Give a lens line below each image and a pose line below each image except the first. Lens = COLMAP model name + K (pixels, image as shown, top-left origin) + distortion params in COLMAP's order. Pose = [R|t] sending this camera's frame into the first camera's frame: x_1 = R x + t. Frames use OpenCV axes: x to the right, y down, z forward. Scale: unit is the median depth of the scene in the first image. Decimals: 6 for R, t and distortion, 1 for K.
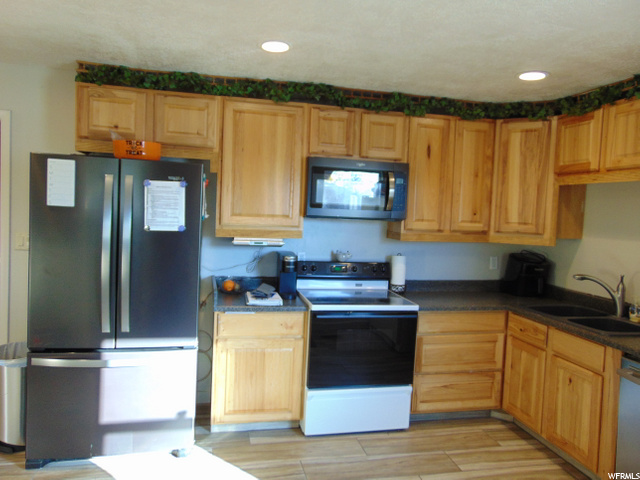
lens RADIAL K [[479.1, 0, 321.1], [0, 479.1, 235.3], [0, 0, 1]] dist [-0.016332, 0.042638]
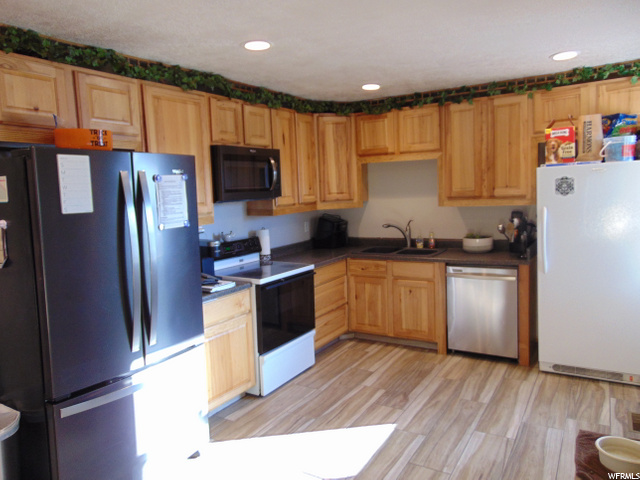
lens RADIAL K [[479.1, 0, 318.4], [0, 479.1, 235.7], [0, 0, 1]] dist [-0.016332, 0.042638]
pose [[0.694852, -0.141940, 0.705007, -0.661175], [0.107451, 0.989816, 0.093378, -0.043523], [-0.711081, 0.010869, 0.703026, 0.114828]]
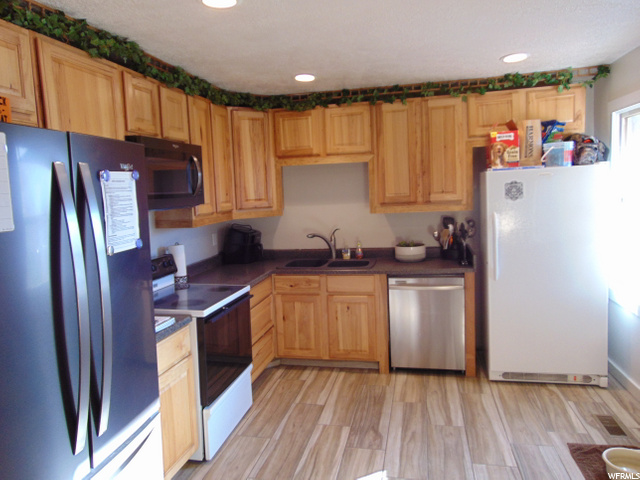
lens RADIAL K [[479.1, 0, 317.7], [0, 479.1, 236.6], [0, 0, 1]] dist [-0.016332, 0.042638]
pose [[0.427014, -0.148703, 0.891934, -0.645440], [0.106119, 0.987810, 0.113883, -0.060528], [-0.897997, 0.046022, 0.437589, 0.413168]]
